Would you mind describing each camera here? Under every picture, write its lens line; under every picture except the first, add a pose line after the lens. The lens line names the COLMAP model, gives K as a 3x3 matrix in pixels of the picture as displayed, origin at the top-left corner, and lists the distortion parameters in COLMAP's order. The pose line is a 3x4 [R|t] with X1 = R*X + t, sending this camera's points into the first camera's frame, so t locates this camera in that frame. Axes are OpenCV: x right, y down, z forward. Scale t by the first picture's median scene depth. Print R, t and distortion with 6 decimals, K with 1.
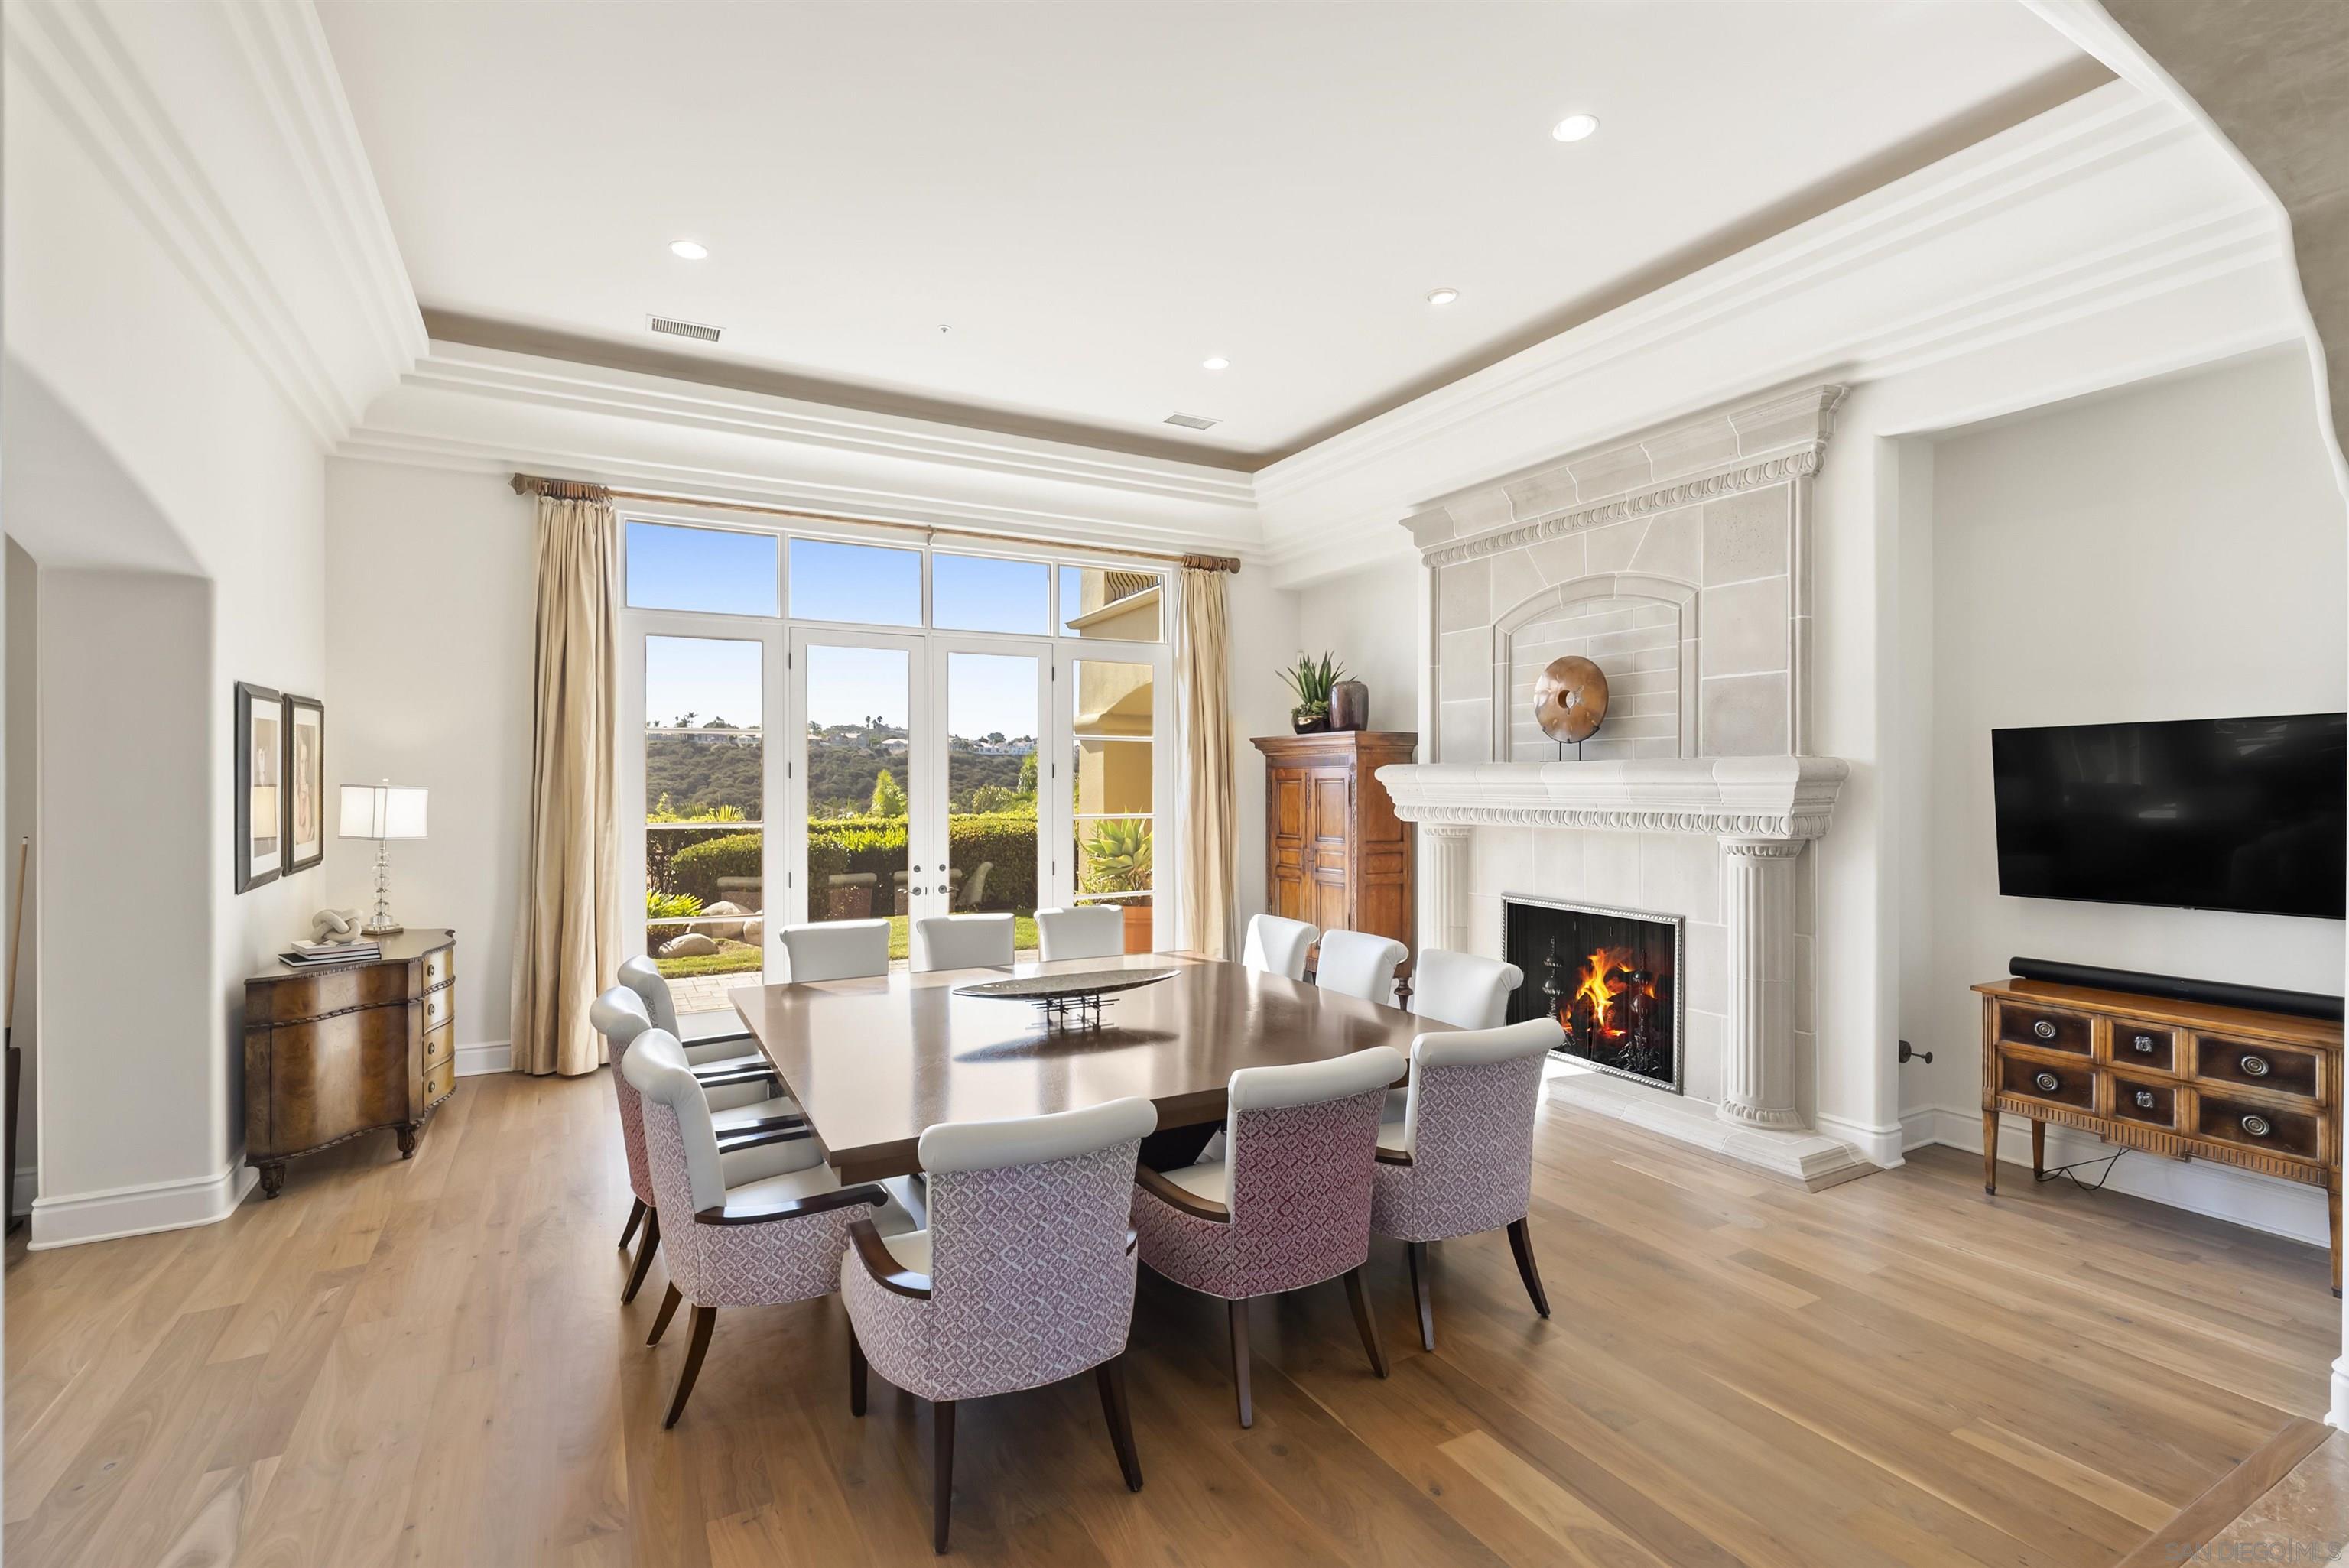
lens RADIAL K [[1071.6, 0, 1183.3], [0, 1071.6, 784.1], [0, 0, 1]] dist [-0.004213, 0.001633]
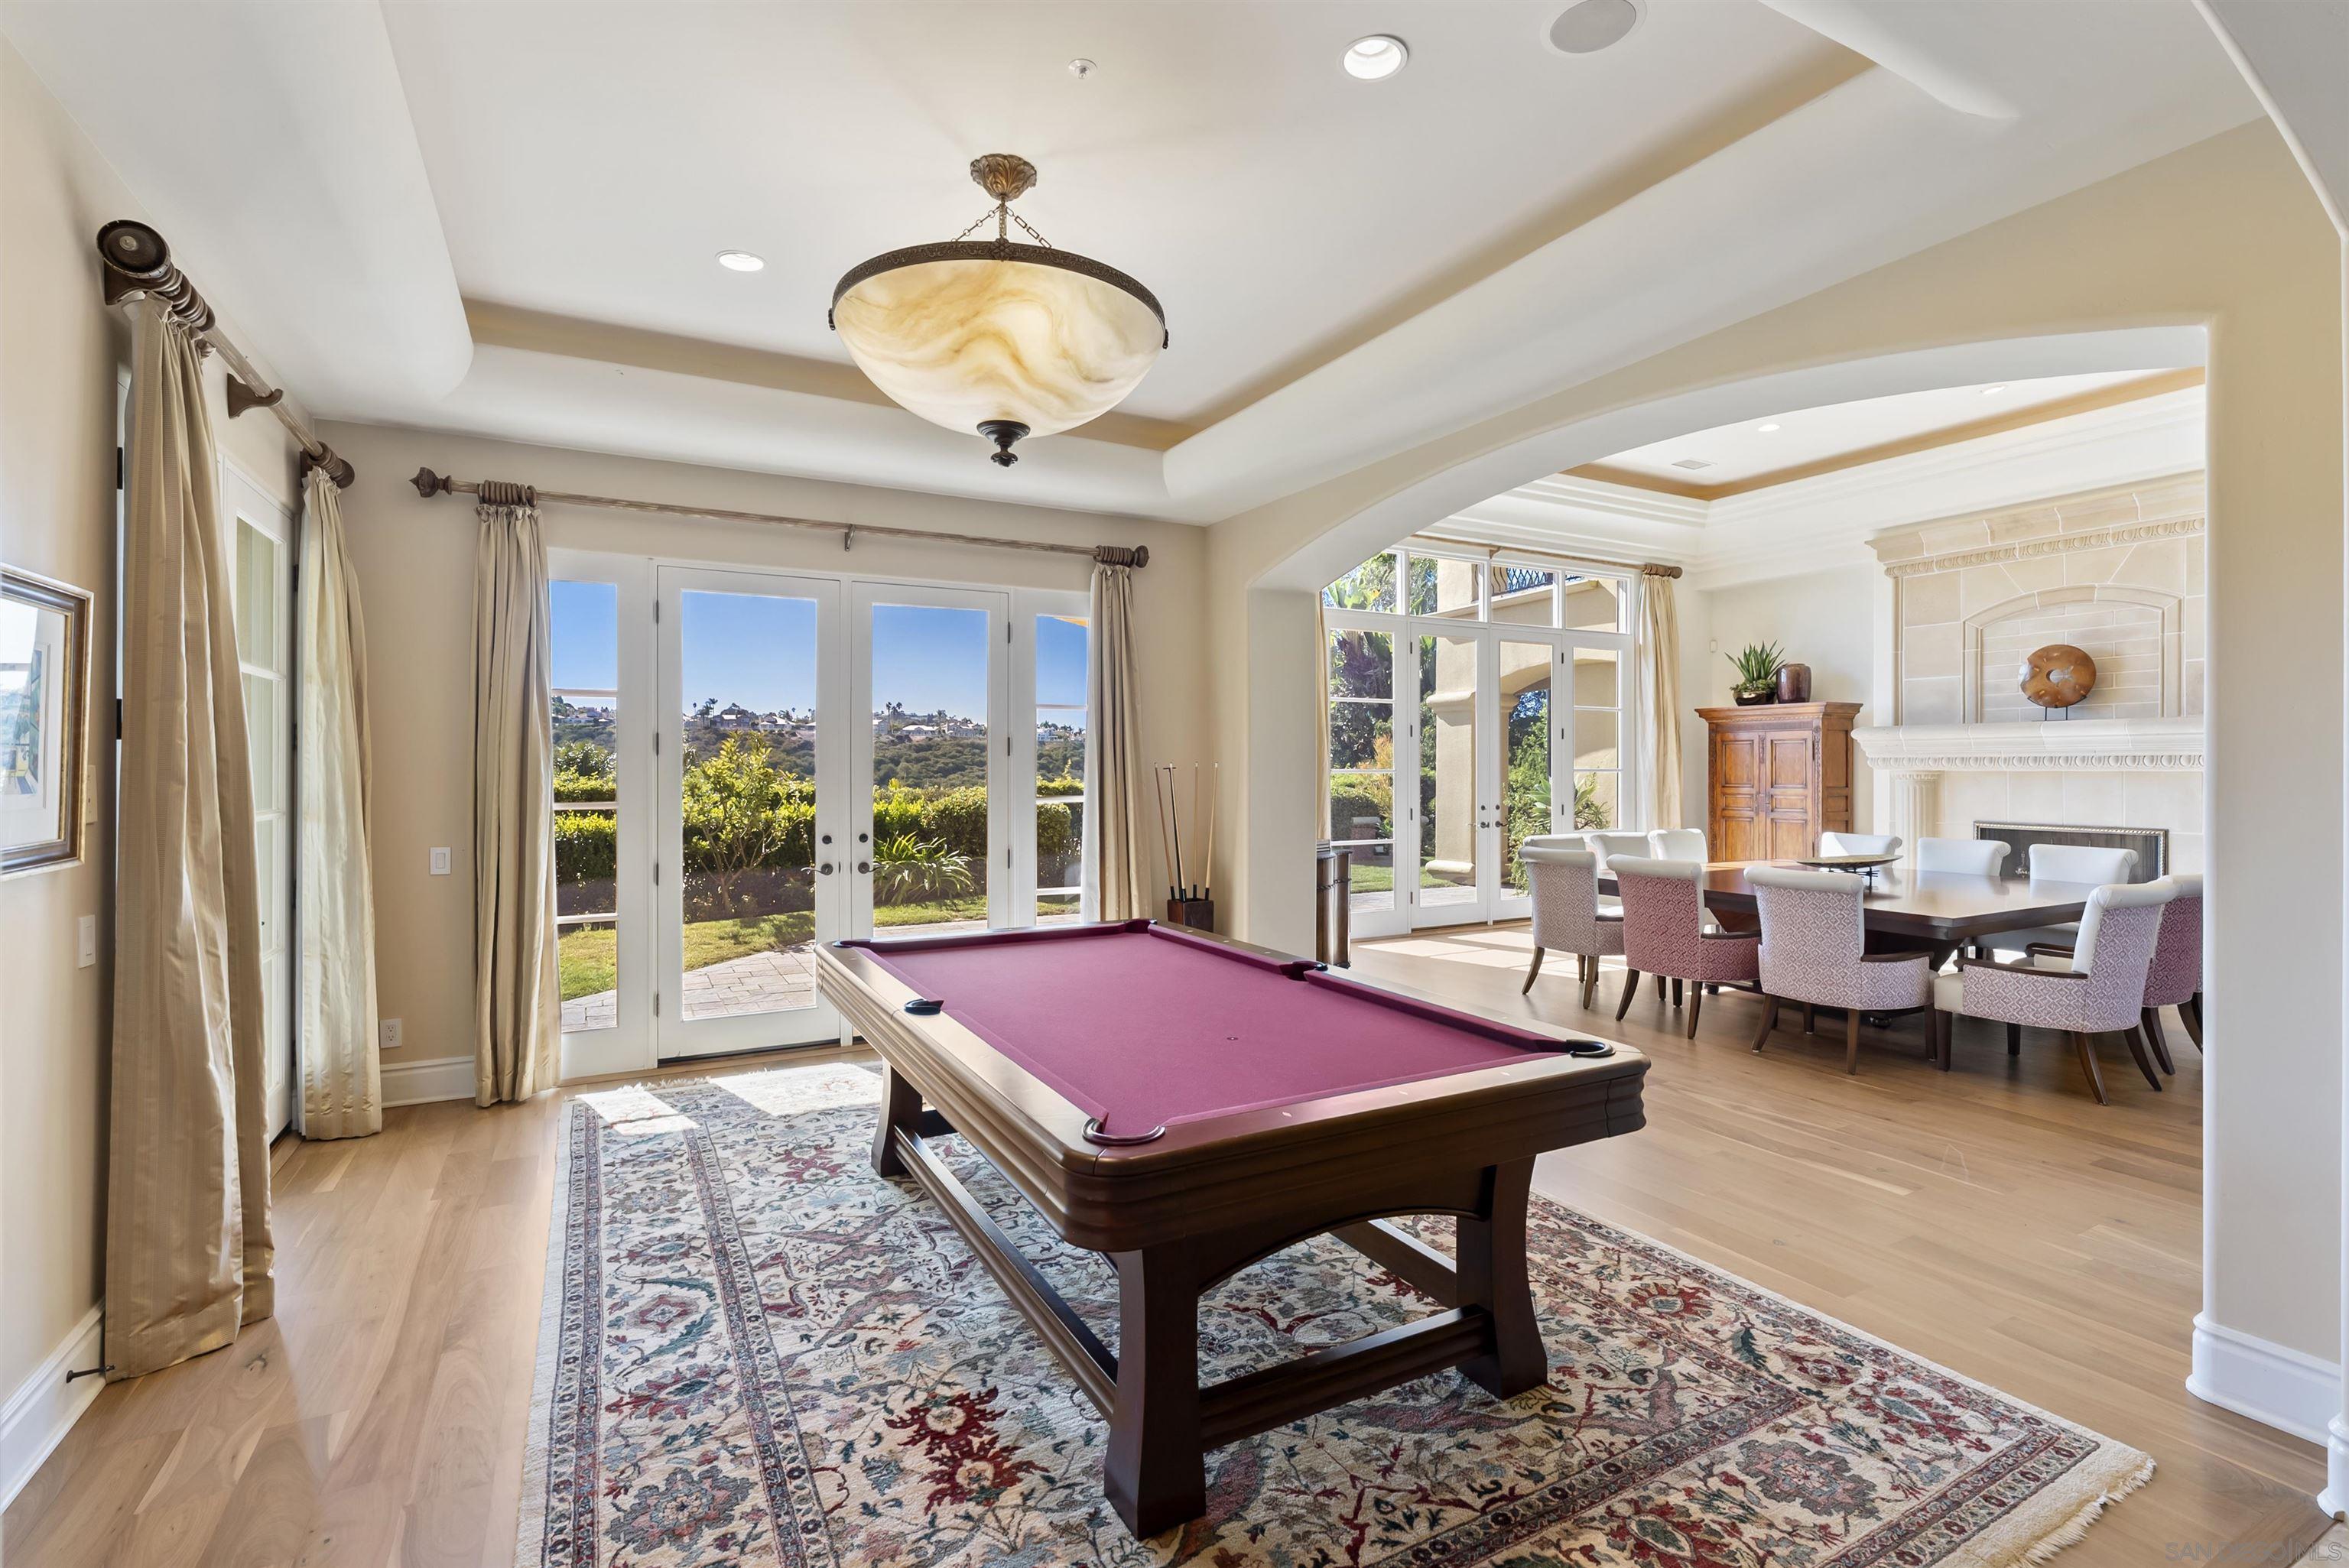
lens RADIAL K [[1071.6, 0, 1183.9], [0, 1071.6, 775.3], [0, 0, 1]] dist [-0.004213, 0.001633]
pose [[0.999997, -0.000438, -0.002251, -0.691561], [0.000447, 0.999992, 0.003911, 0.038934], [0.002250, -0.003912, 0.999990, -0.345458]]
